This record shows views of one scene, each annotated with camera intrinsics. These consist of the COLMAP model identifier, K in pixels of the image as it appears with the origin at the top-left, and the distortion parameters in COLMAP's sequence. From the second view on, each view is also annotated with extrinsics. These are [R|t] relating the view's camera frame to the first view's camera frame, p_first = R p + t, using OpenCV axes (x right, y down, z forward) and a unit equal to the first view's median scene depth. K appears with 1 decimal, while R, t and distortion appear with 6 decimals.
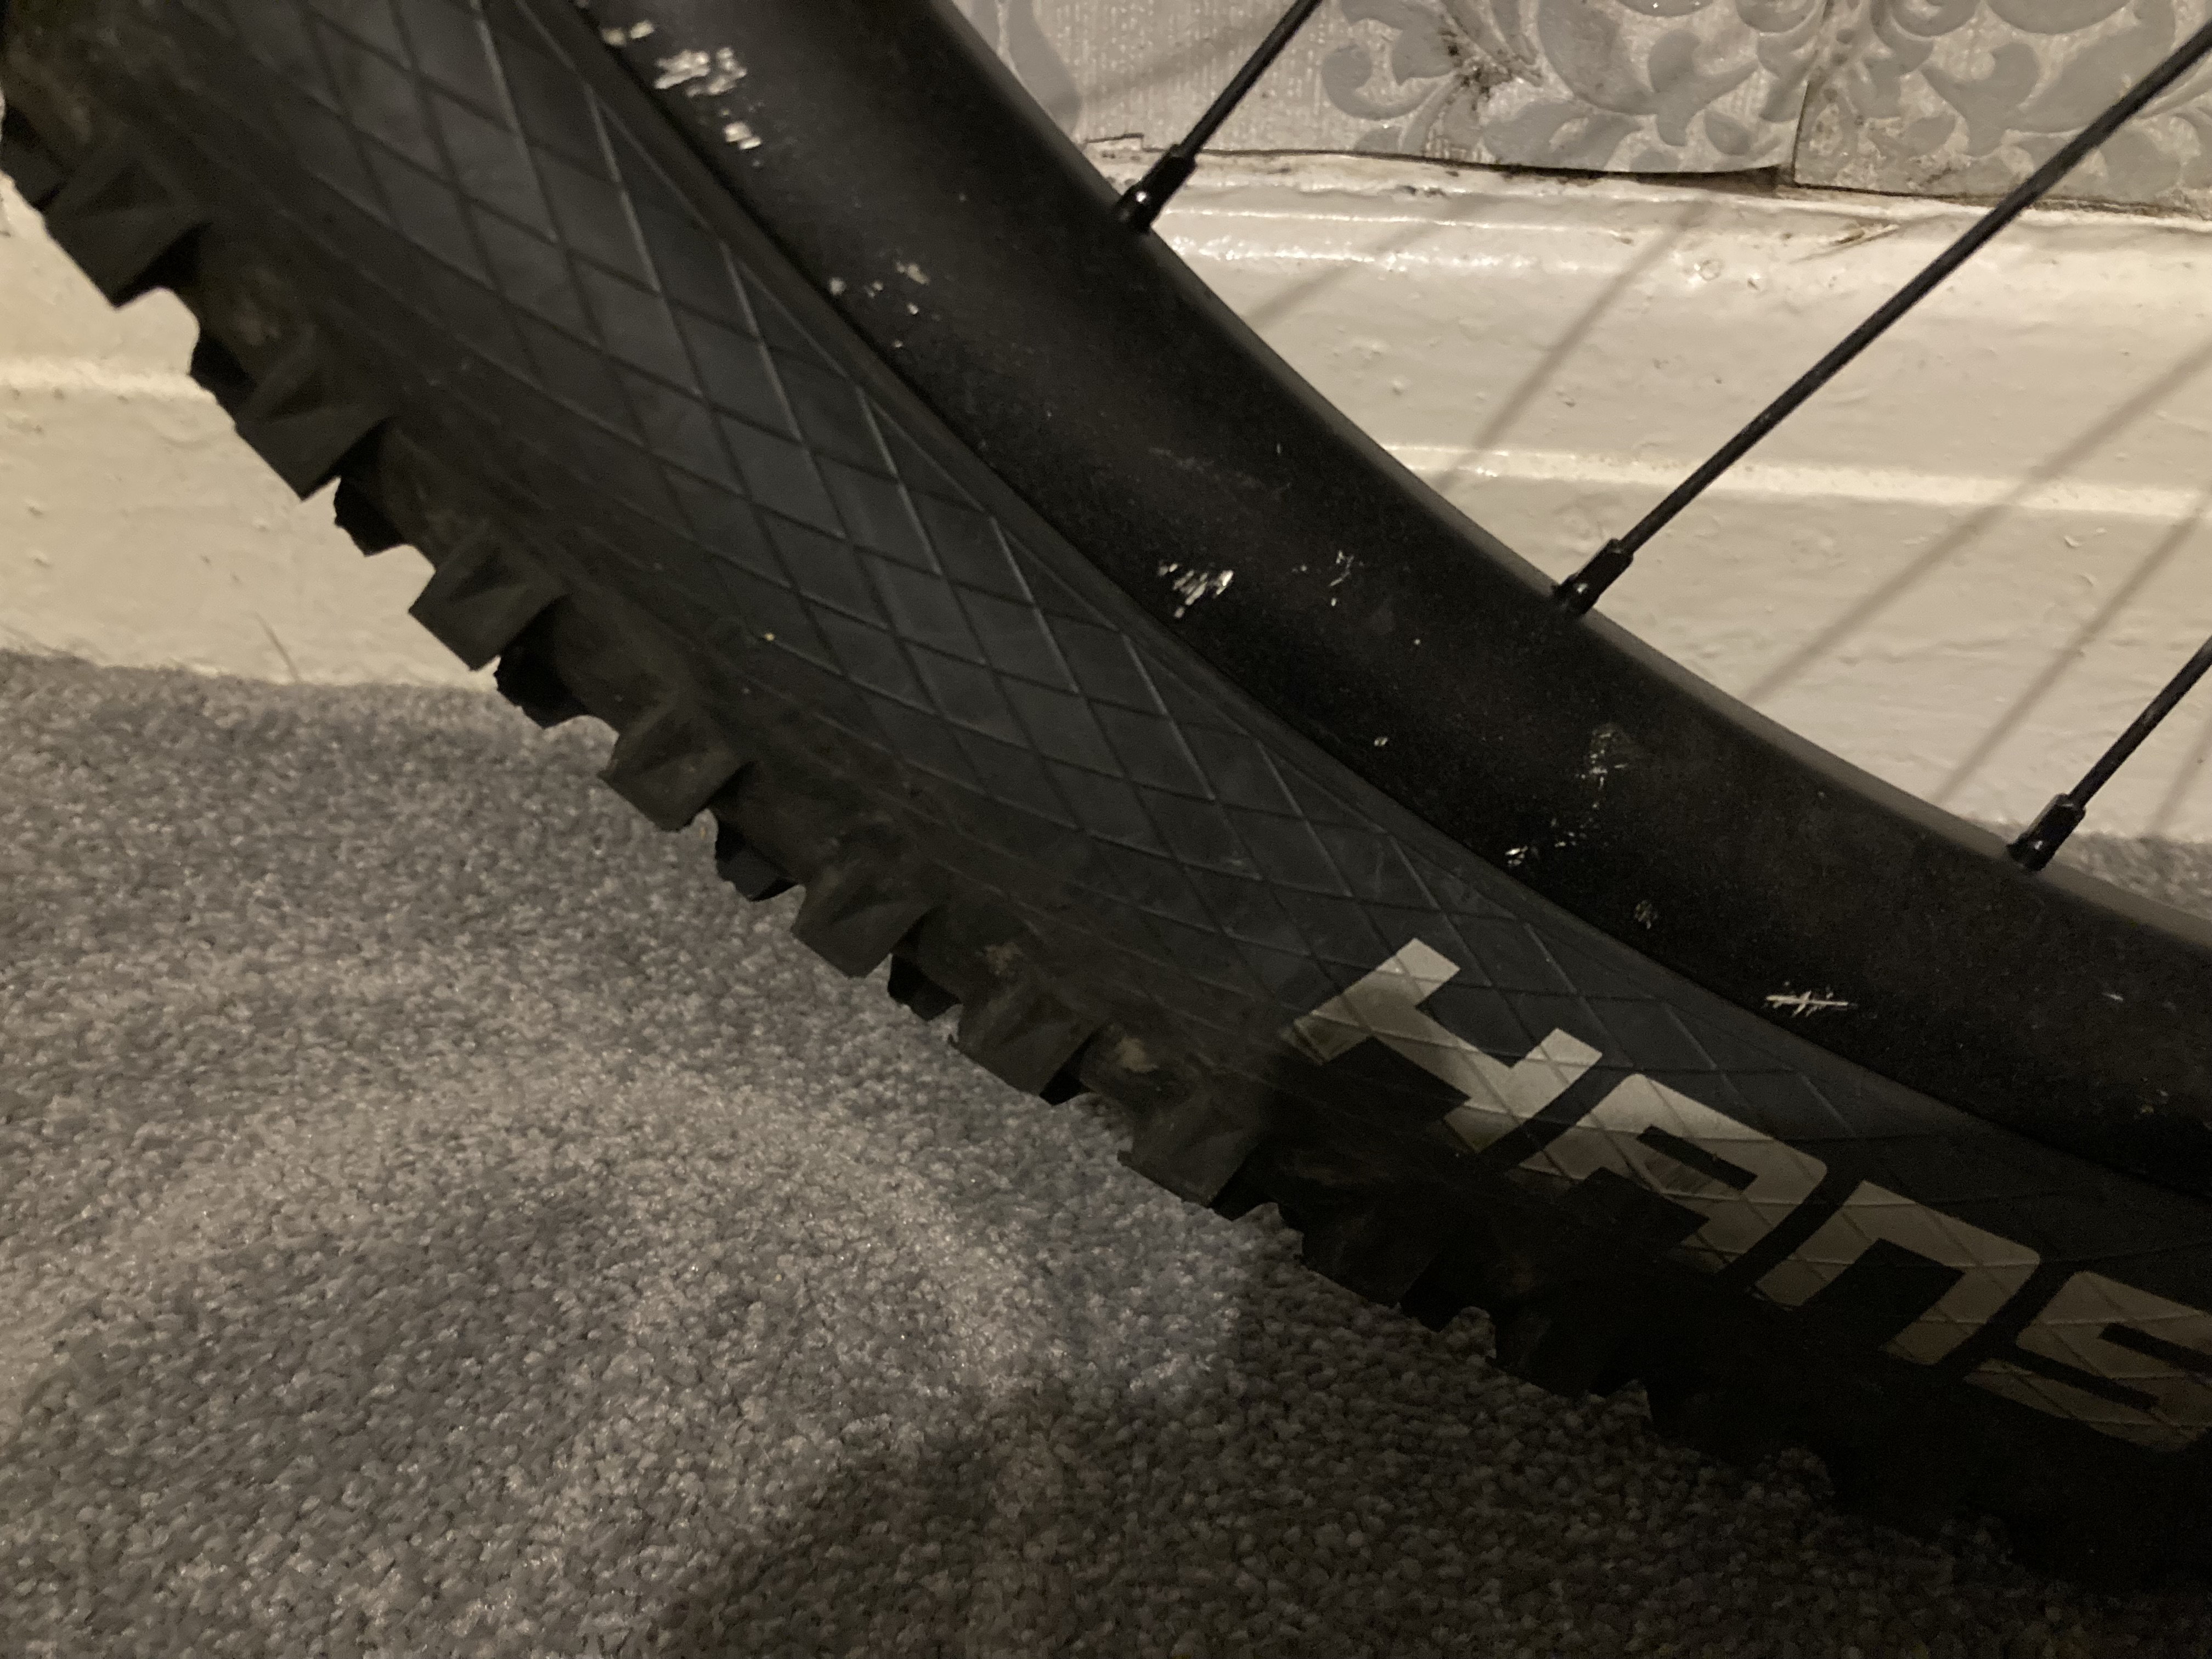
lens RADIAL K [[1819.2, 0, 1112.5], [0, 1819.2, 826.3], [0, 0, 1]] dist [-0.000467, -0.014178]
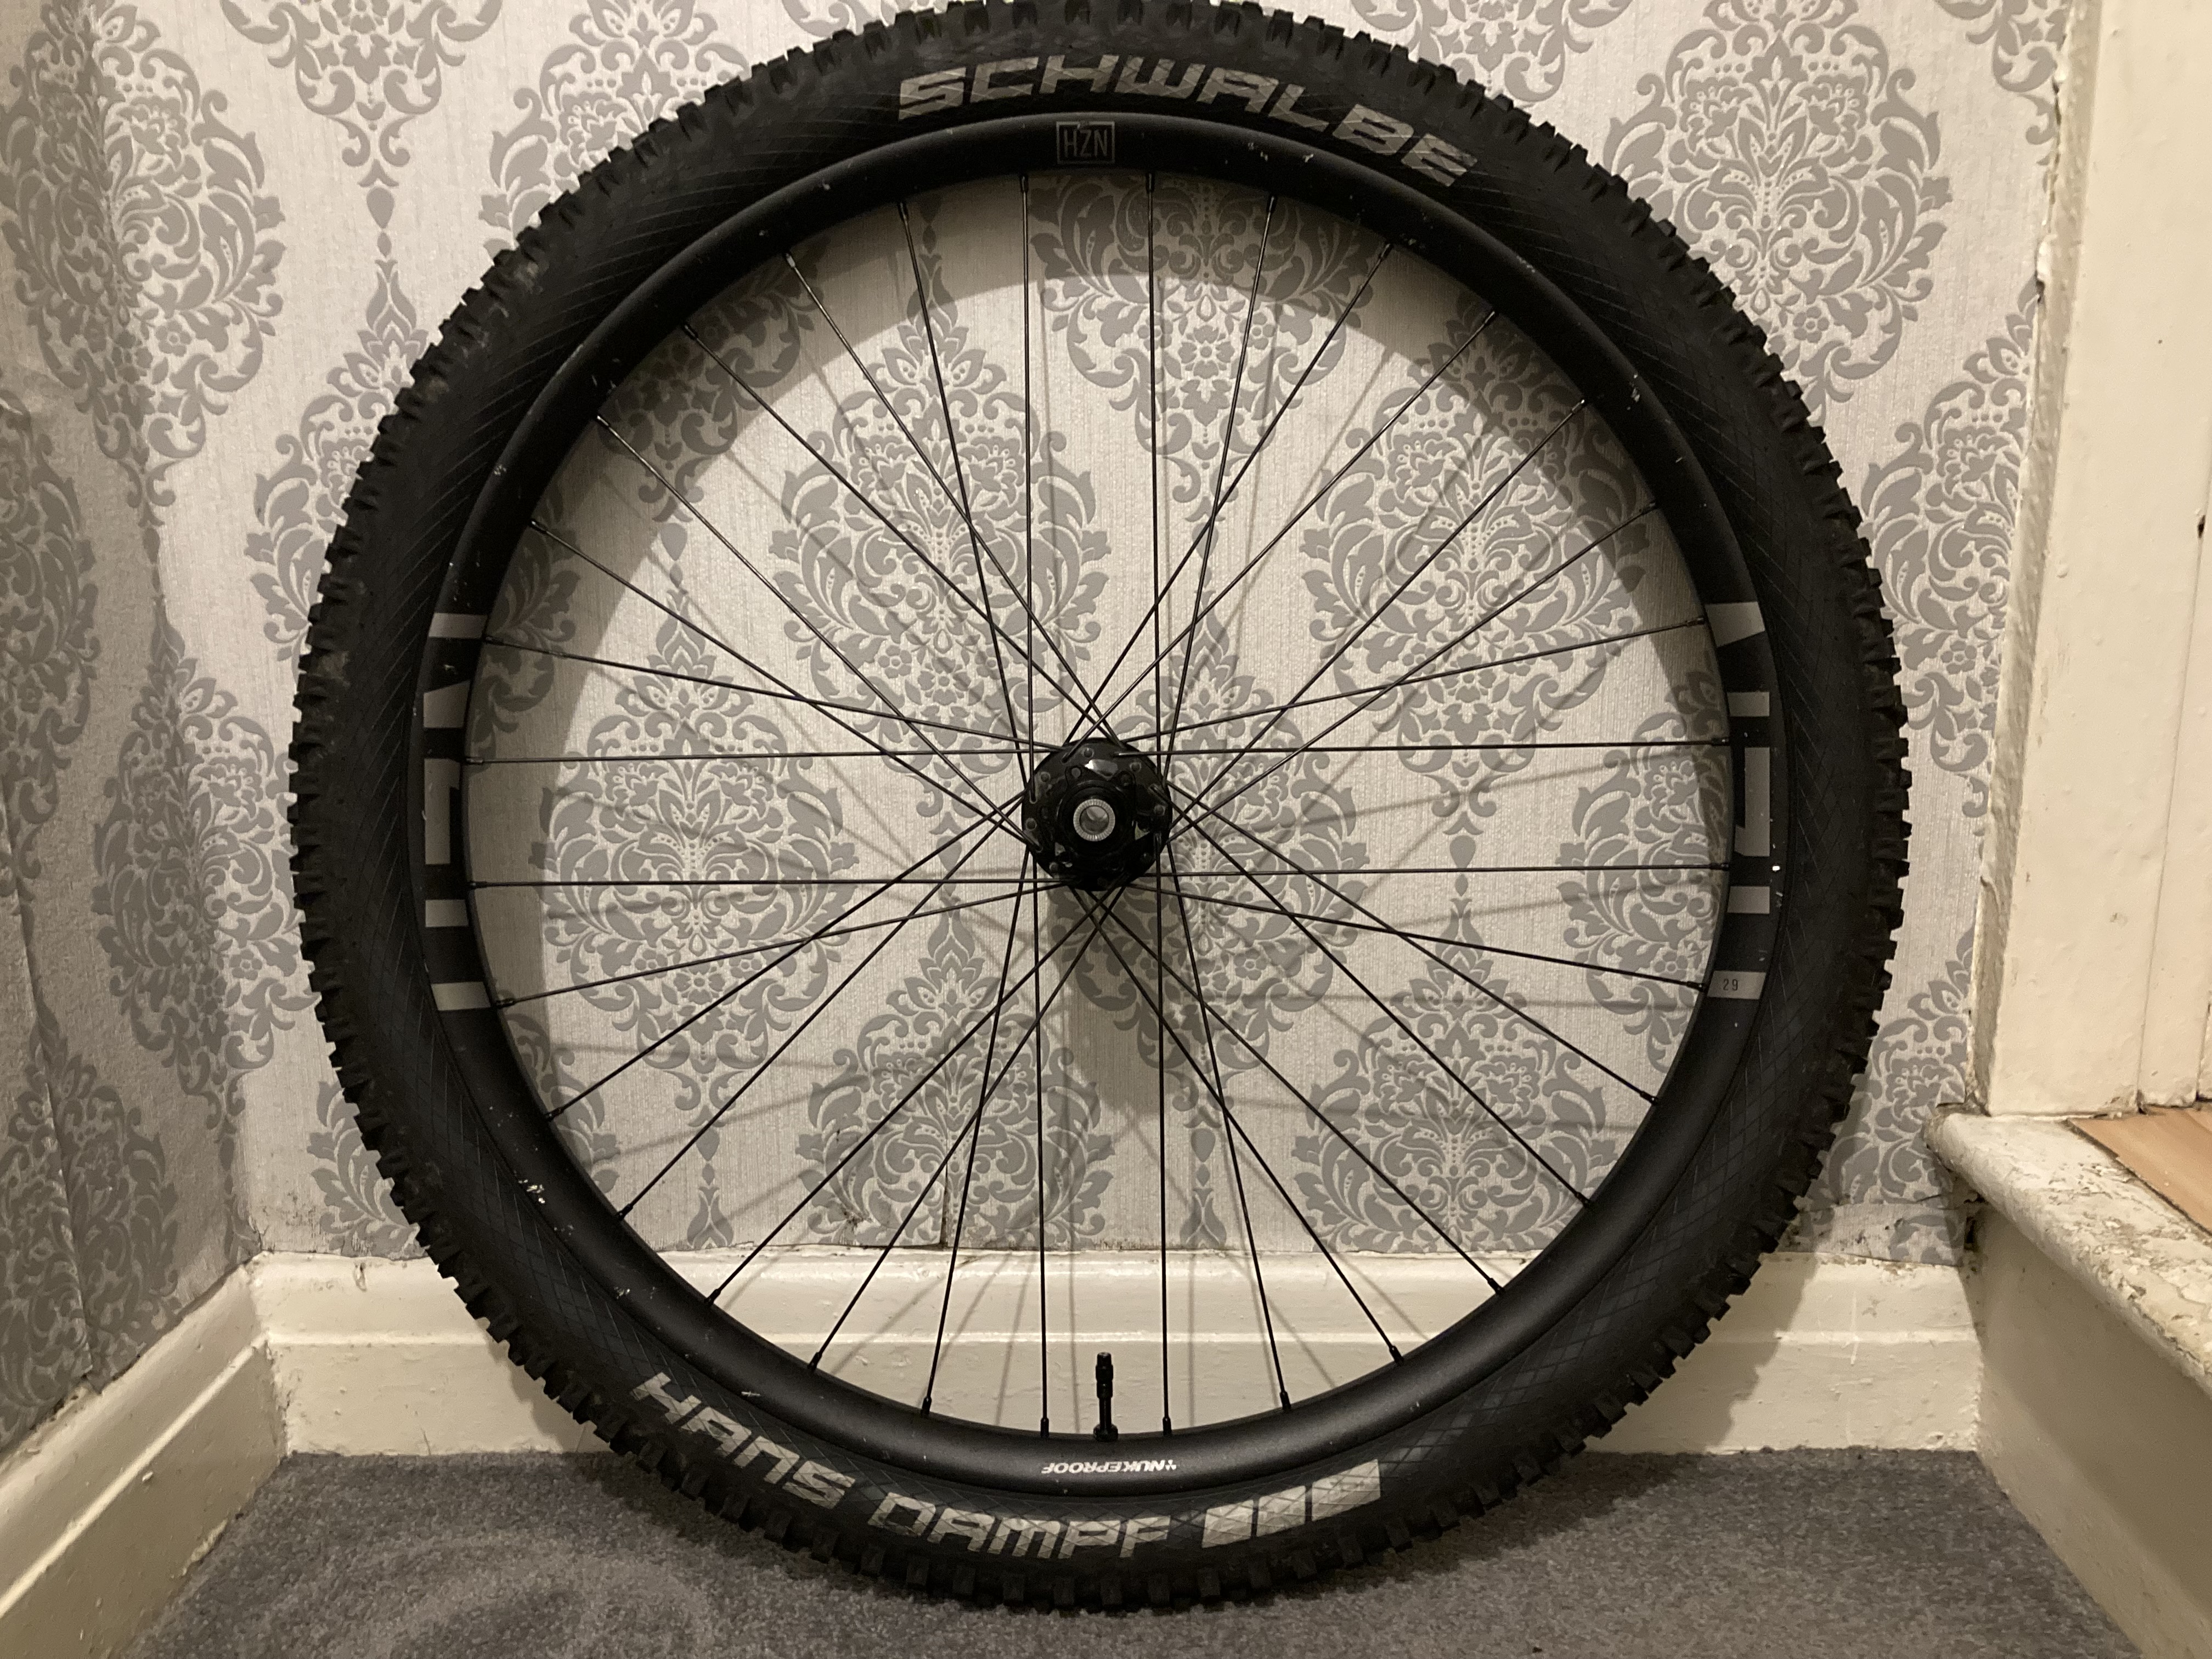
lens RADIAL K [[1819.2, 0, 1119.6], [0, 1819.2, 836.1], [0, 0, 1]] dist [-0.000467, -0.014178]
pose [[0.990843, -0.027017, 0.132288, 0.262859], [0.086717, 0.878320, -0.470142, 0.584462], [-0.103489, 0.477308, 0.872621, -2.316274]]
